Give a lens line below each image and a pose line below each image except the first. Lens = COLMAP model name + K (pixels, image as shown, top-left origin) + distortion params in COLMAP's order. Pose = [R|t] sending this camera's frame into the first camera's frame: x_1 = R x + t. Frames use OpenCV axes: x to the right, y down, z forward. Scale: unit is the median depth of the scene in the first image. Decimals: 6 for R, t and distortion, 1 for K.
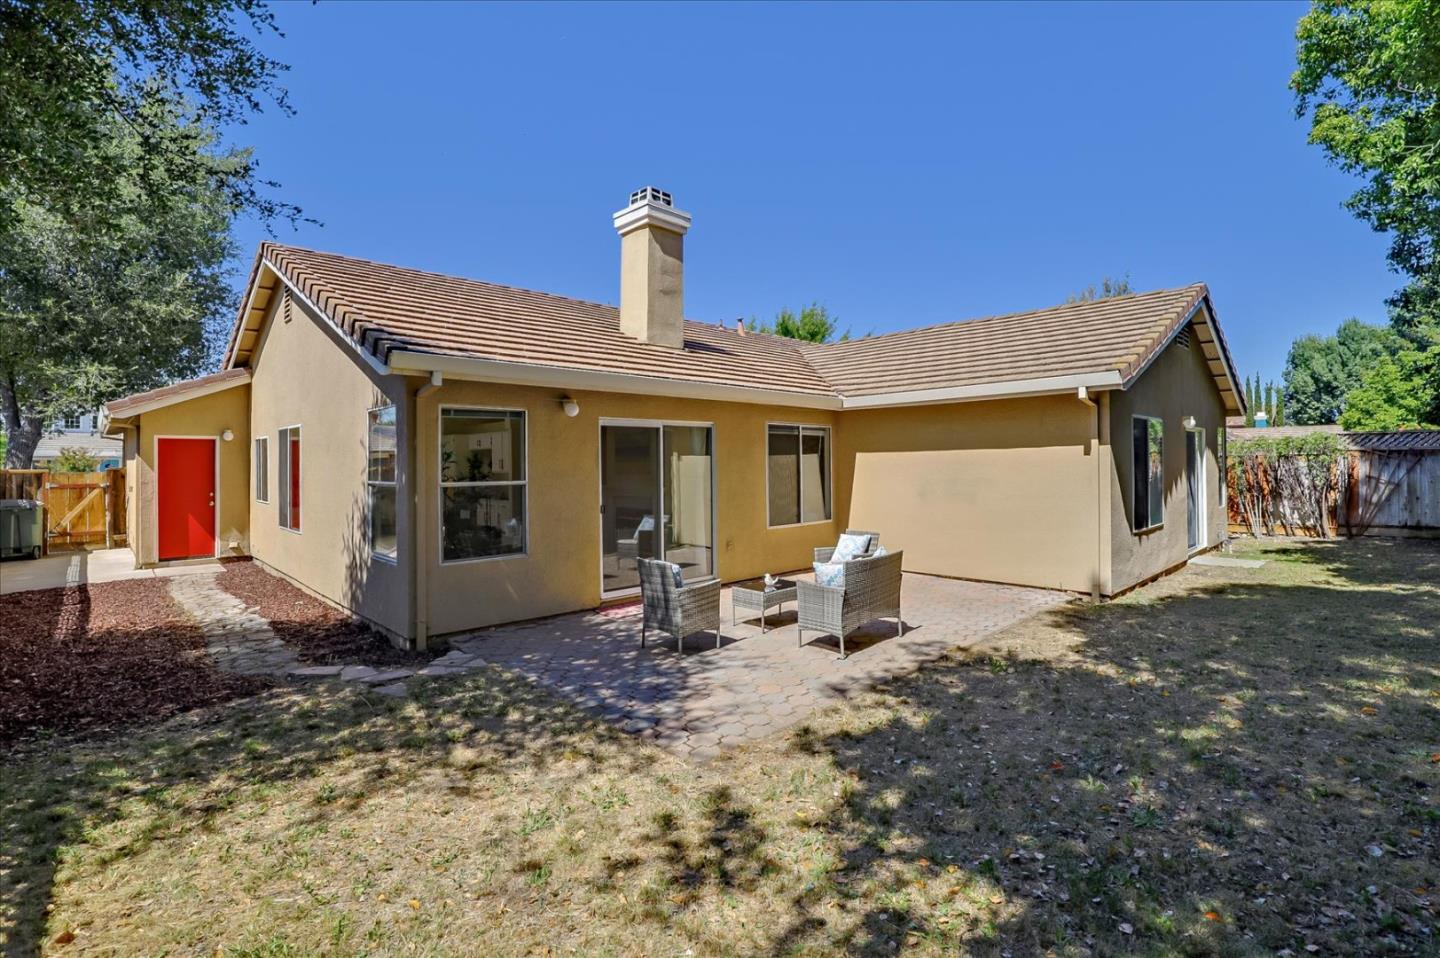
lens RADIAL K [[668.6, 0, 718.8], [0, 668.6, 466.8], [0, 0, 1]] dist [-0.024111, 0.003676]
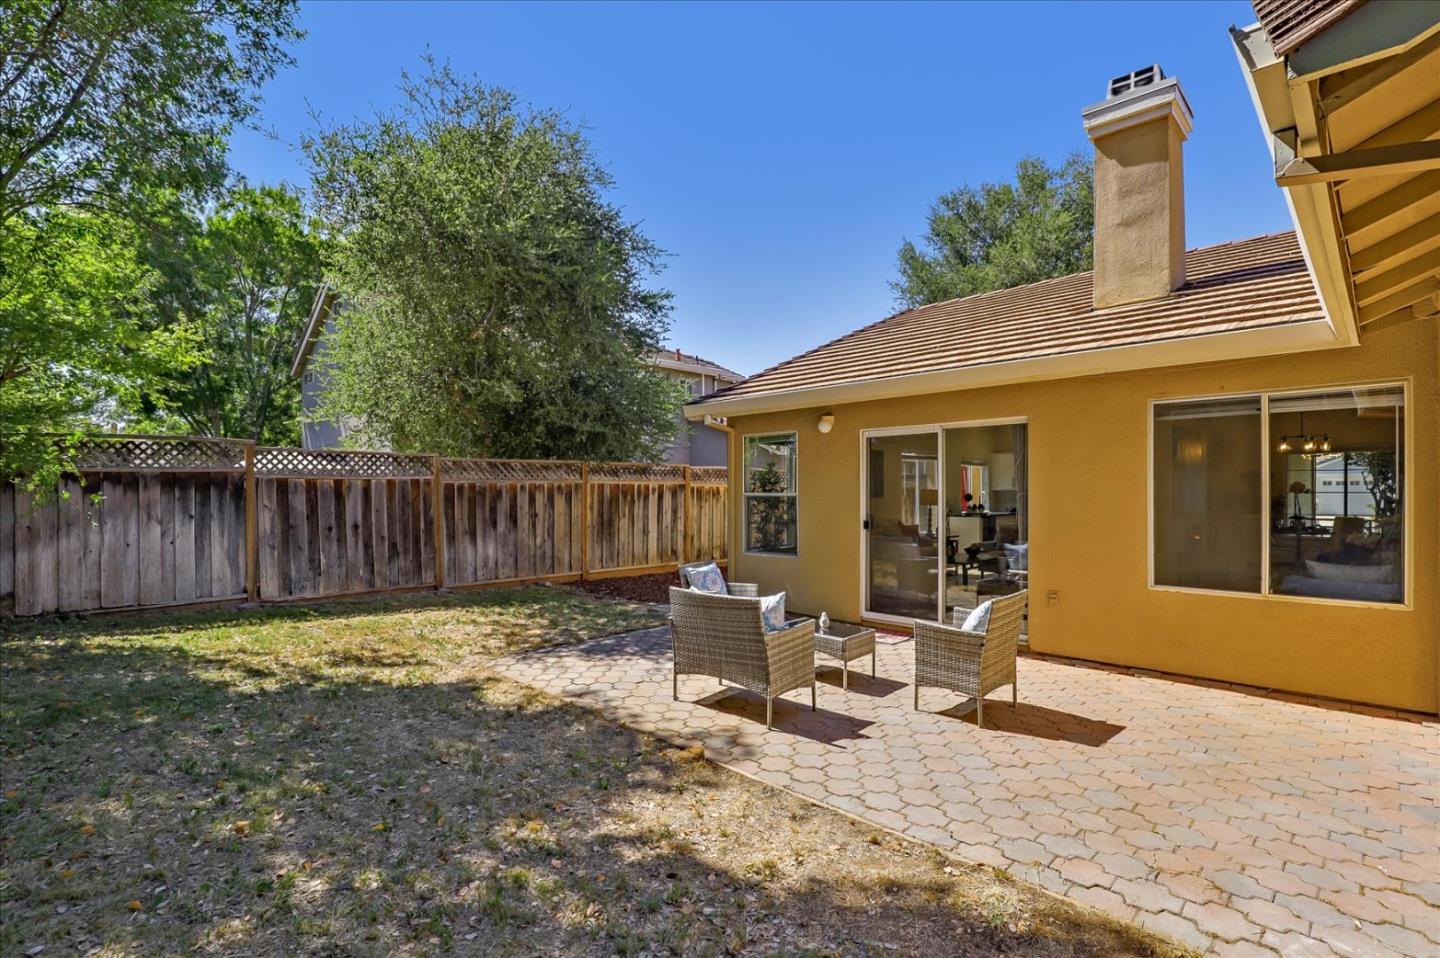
lens RADIAL K [[668.6, 0, 728.5], [0, 668.6, 488.4], [0, 0, 1]] dist [-0.024111, 0.003676]
pose [[0.011977, 0.006440, -0.999908, 1.249625], [-0.001065, 0.999979, 0.006427, 0.008580], [0.999928, 0.000988, 0.011984, 1.254870]]
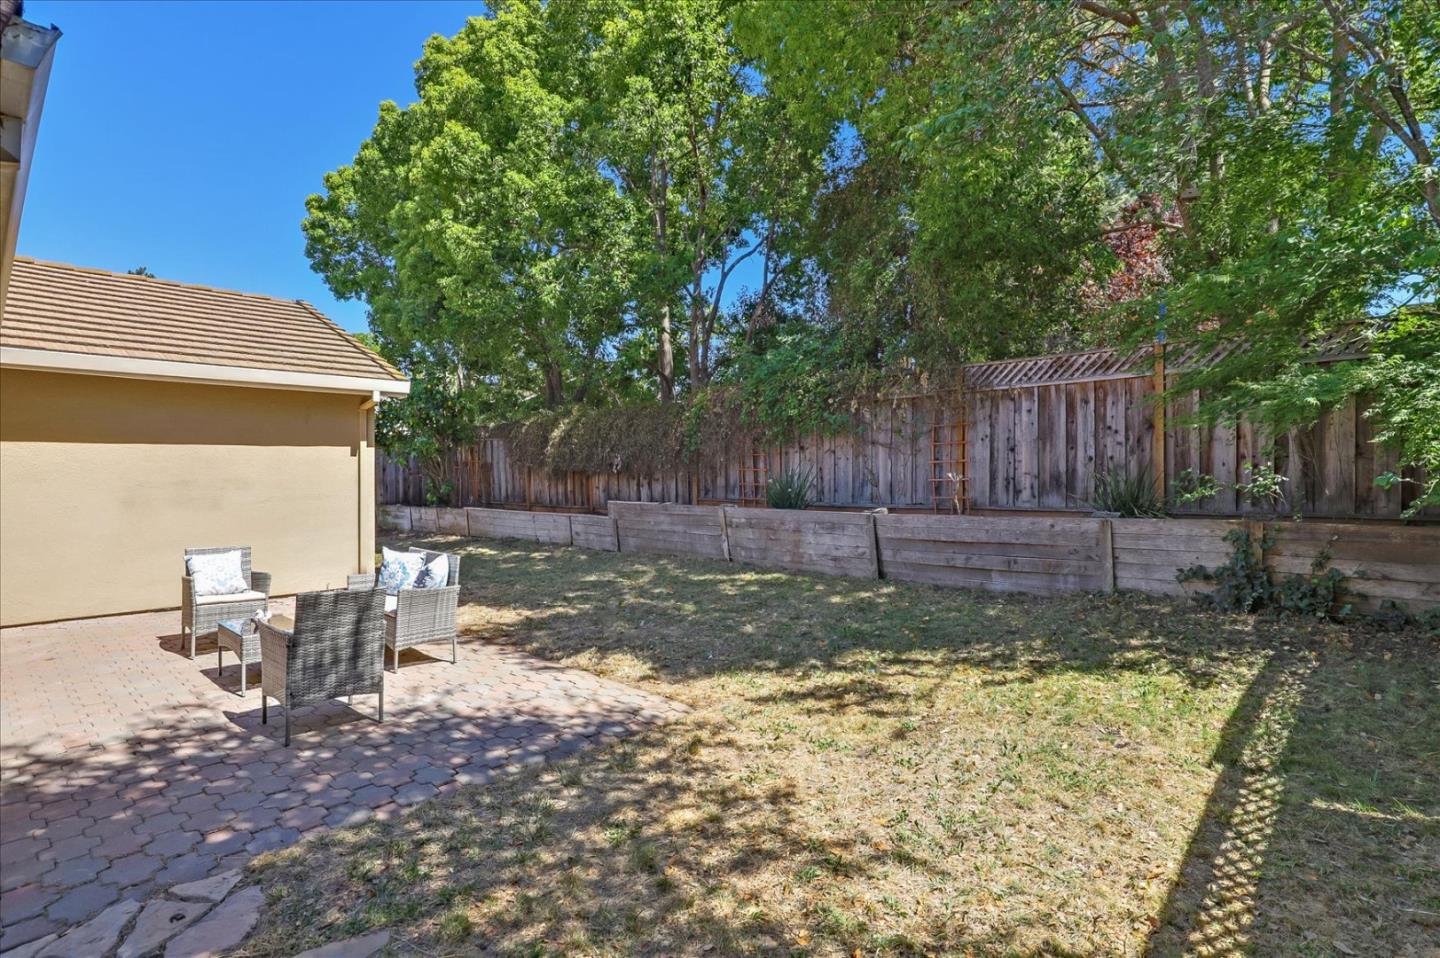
lens RADIAL K [[702.9, 0, 715.2], [0, 702.9, 477.8], [0, 0, 1]] dist [-0.036050, 0.001305]
pose [[-0.056285, 0.005141, 0.998401, -0.952641], [0.010443, 0.999935, -0.004561, 0.047114], [-0.998360, 0.010169, -0.056335, 0.819807]]
